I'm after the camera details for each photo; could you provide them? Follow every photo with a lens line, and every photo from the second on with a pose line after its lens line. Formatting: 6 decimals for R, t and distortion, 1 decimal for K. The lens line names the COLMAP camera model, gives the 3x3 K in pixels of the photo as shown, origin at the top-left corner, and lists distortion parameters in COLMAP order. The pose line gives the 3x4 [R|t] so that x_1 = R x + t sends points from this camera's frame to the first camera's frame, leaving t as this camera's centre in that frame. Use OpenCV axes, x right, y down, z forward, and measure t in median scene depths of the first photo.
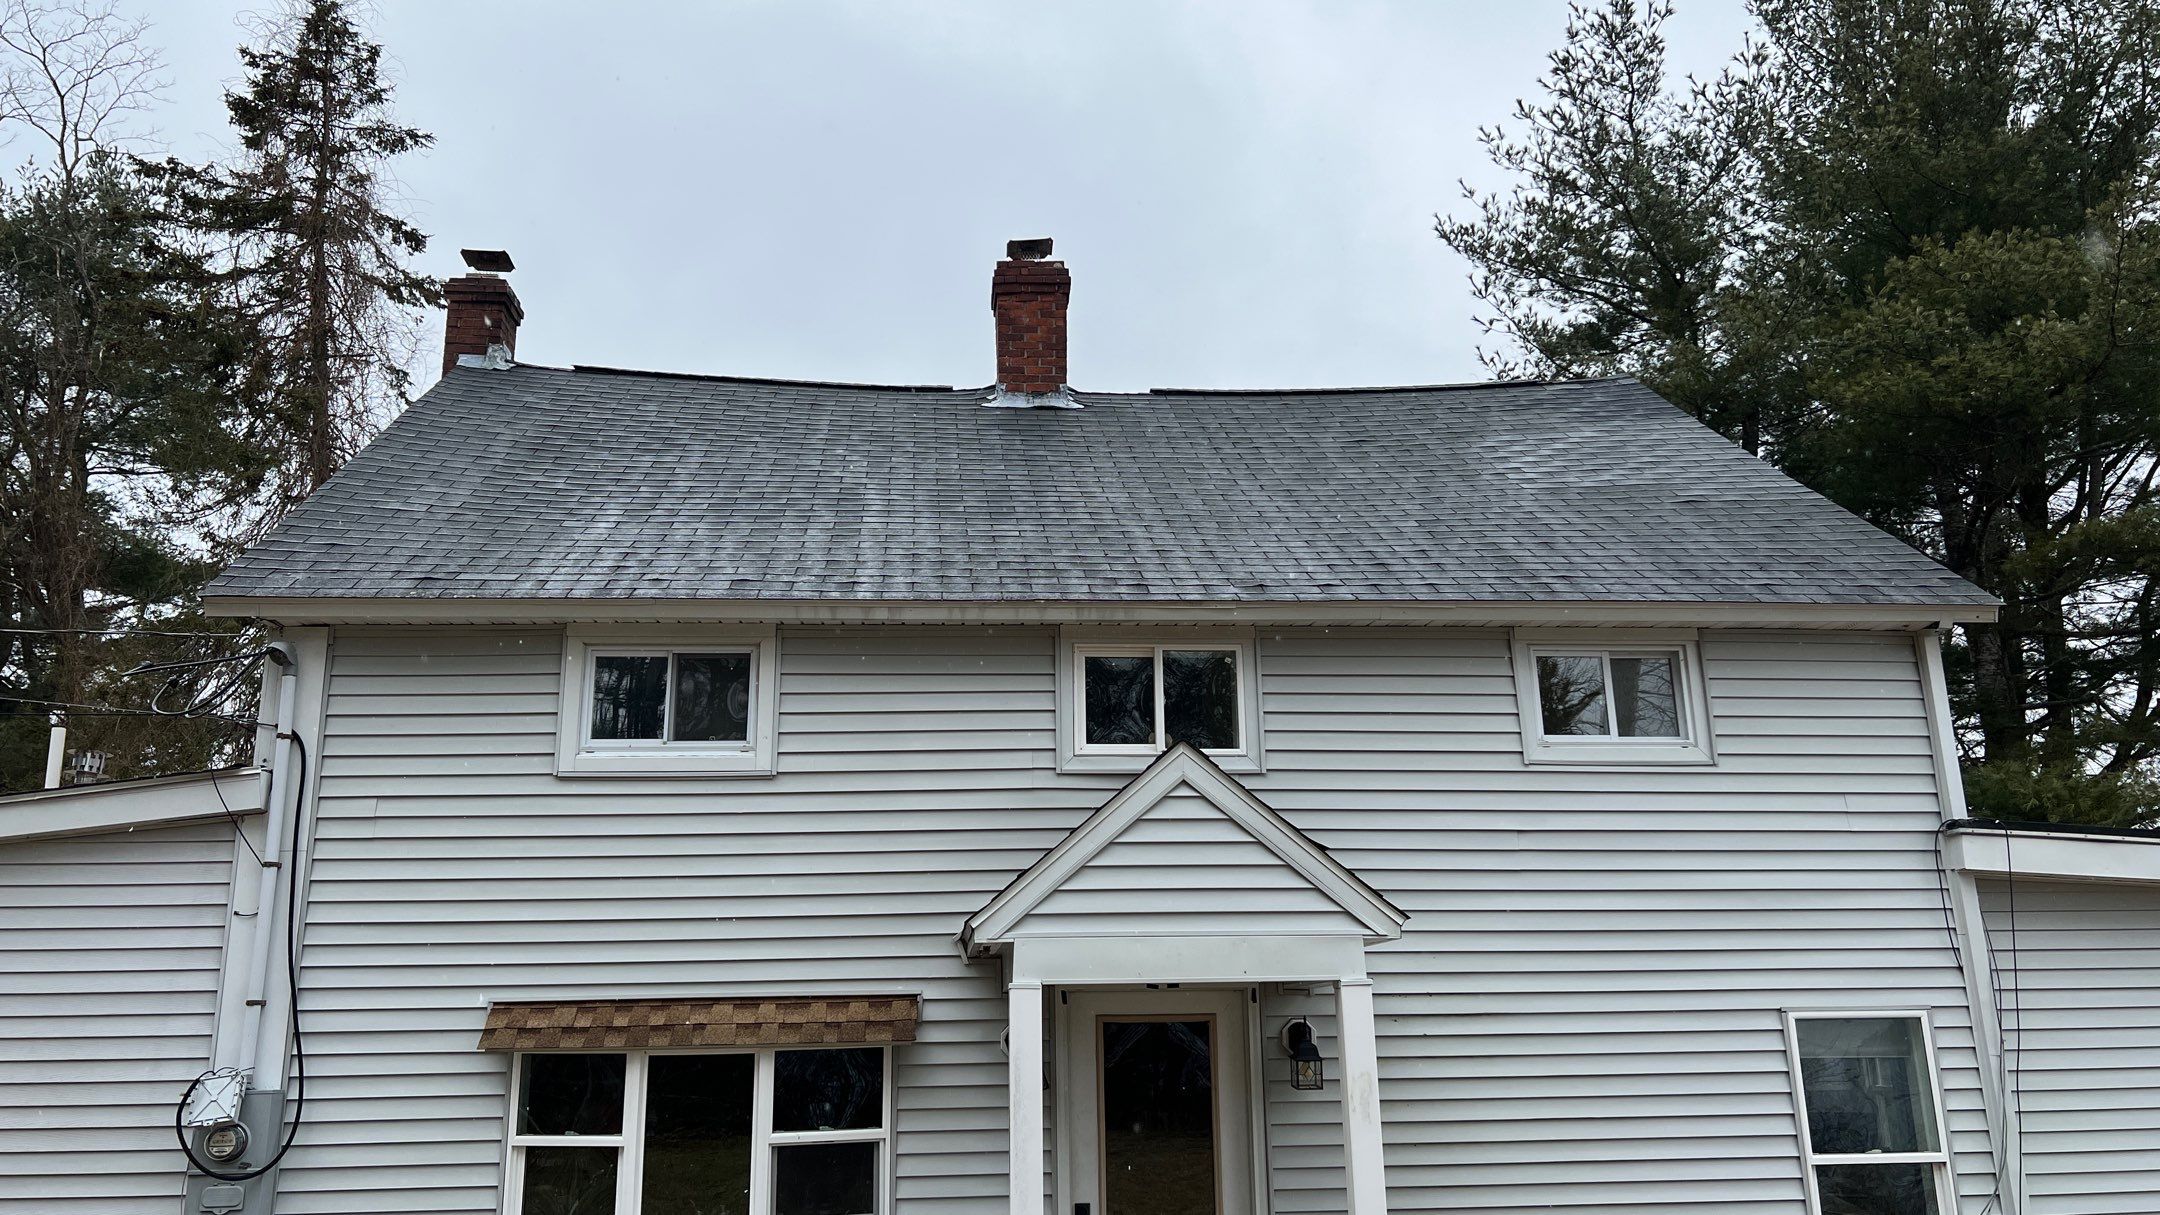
lens RADIAL K [[1605.4, 0, 1080.0], [0, 1605.4, 607.5], [0, 0, 1]] dist [0.017072, 0.002999]
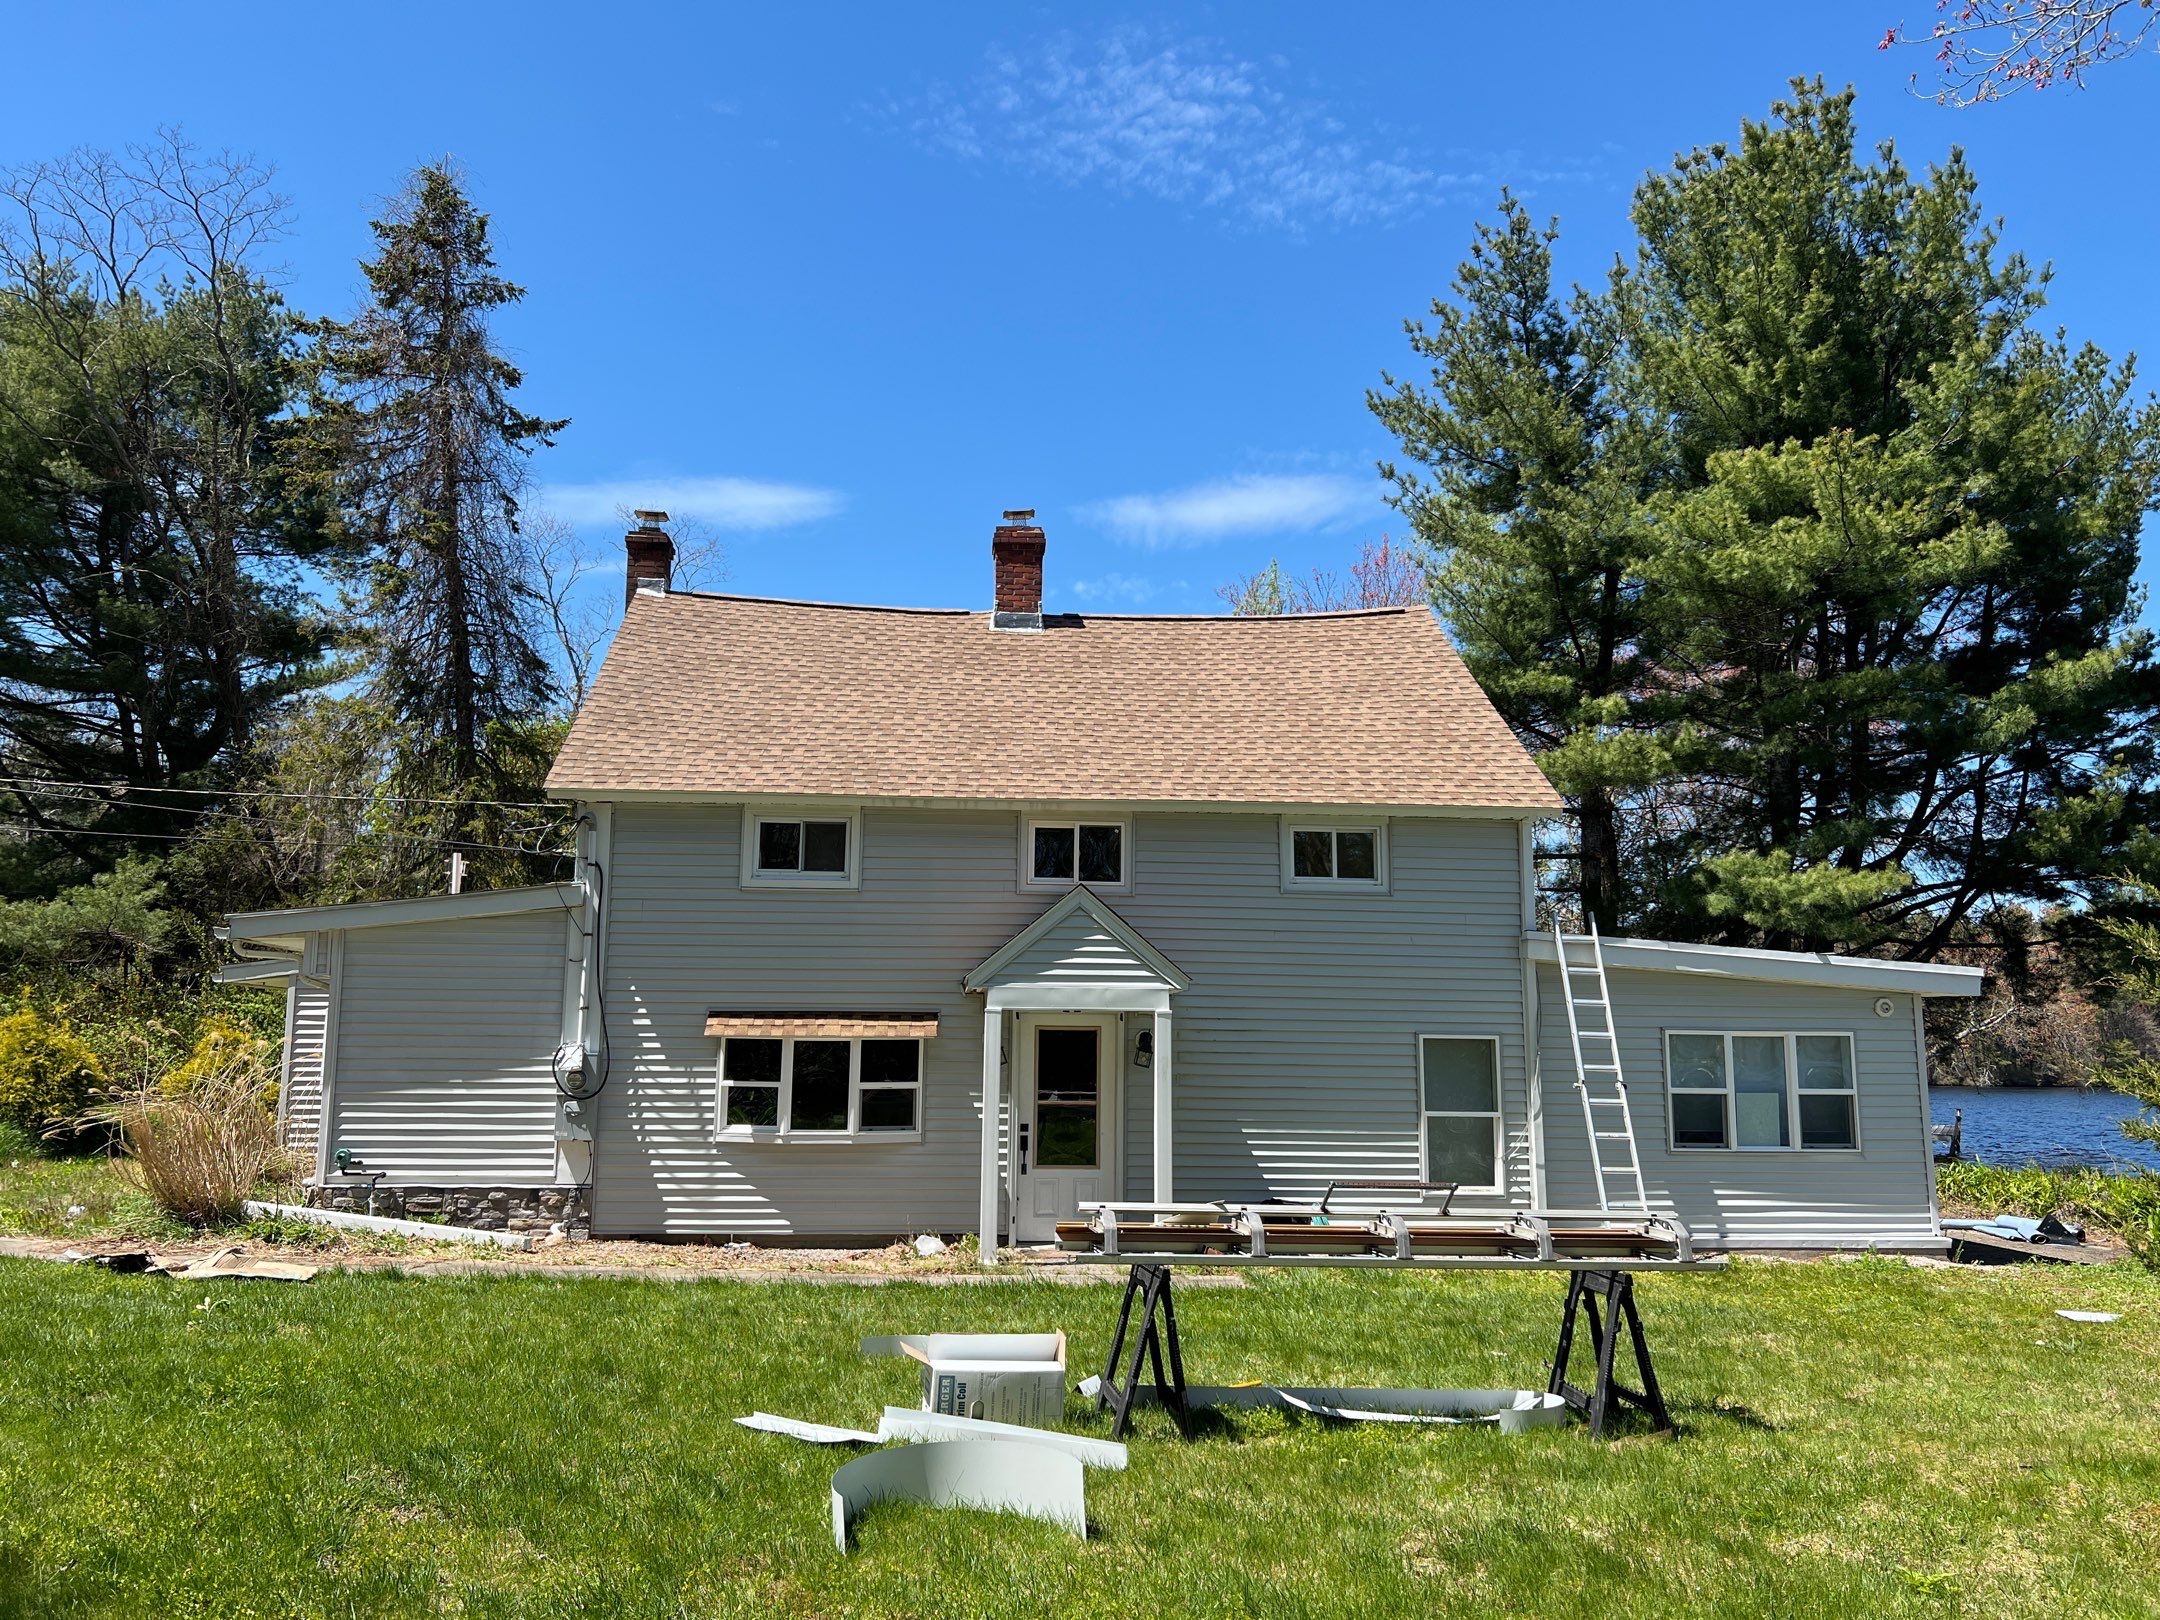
lens RADIAL K [[1642.1, 0, 1080.0], [0, 1642.1, 810.0], [0, 0, 1]] dist [0.000938, -0.000689]
pose [[0.999599, 0.028323, 0.000200, 0.048349], [-0.028168, 0.993306, 0.112029, -0.181972], [0.002974, -0.111990, 0.993705, -0.748577]]
